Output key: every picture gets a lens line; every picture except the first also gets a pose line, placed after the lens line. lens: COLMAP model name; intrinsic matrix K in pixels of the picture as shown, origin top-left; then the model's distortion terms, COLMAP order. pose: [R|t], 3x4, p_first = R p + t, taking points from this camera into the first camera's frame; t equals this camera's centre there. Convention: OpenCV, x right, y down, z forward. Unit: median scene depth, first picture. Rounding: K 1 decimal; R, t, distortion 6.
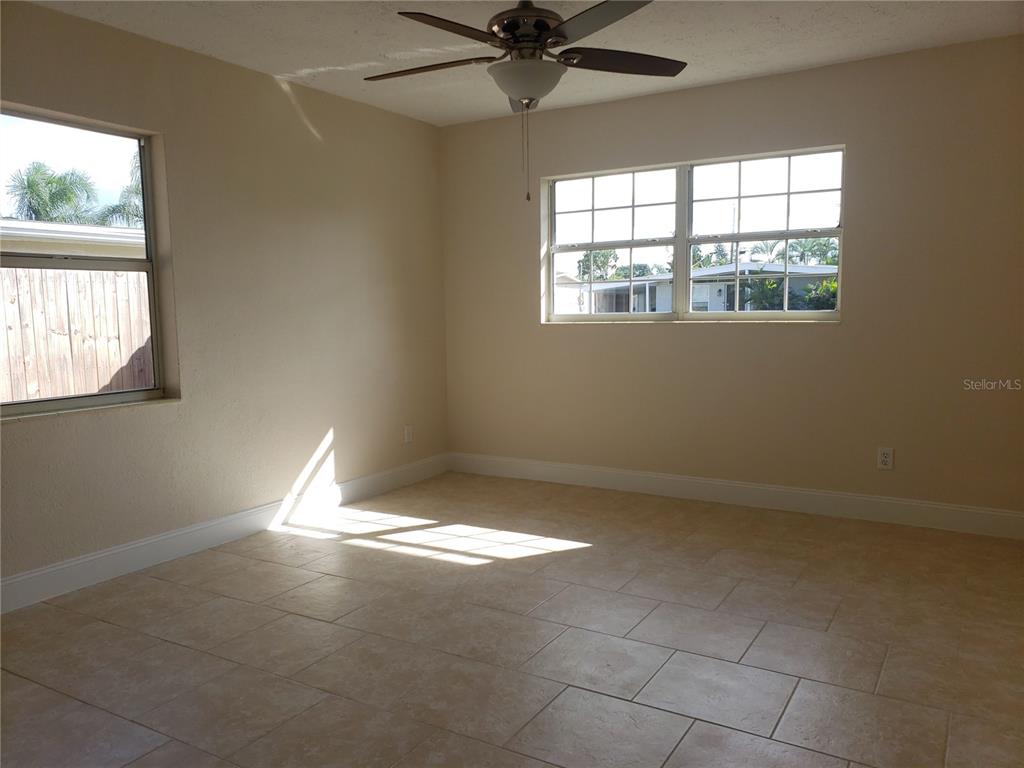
lens RADIAL K [[802.0, 0, 509.8], [0, 802.0, 393.4], [0, 0, 1]] dist [0.013977, 0.007839]
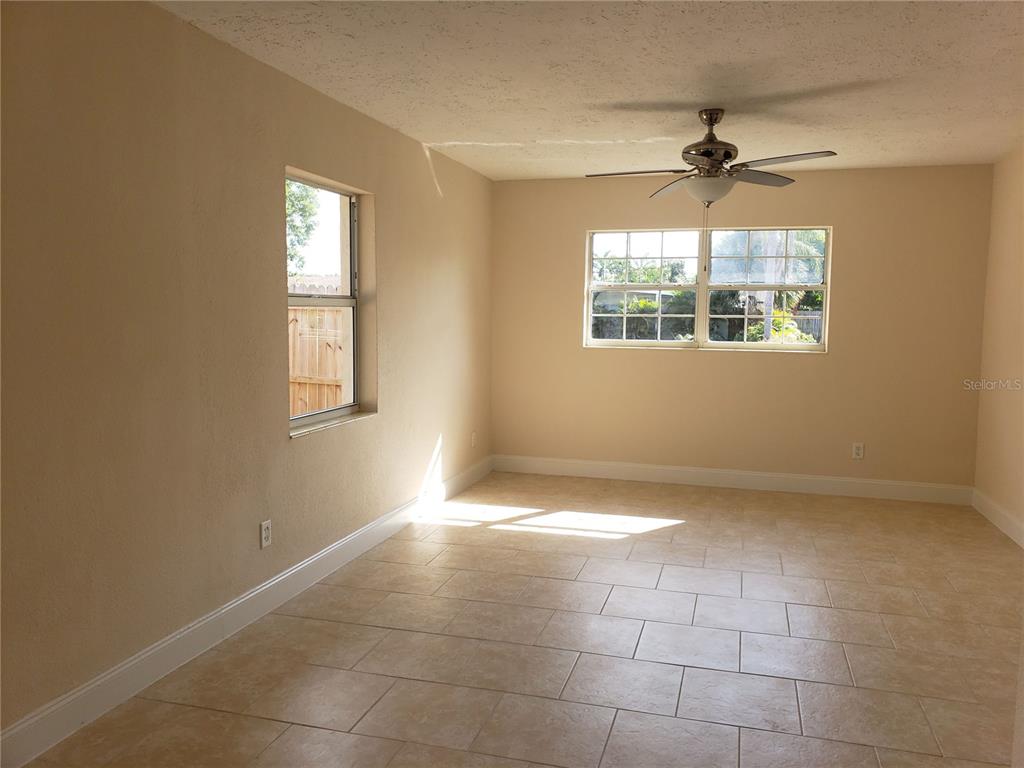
lens RADIAL K [[802.0, 0, 514.4], [0, 802.0, 376.8], [0, 0, 1]] dist [0.013977, 0.007839]
pose [[0.963350, 0.004204, 0.268214, -0.499204], [0.002691, 0.999675, -0.025334, -0.014616], [-0.268233, 0.025128, 0.963026, -0.195612]]
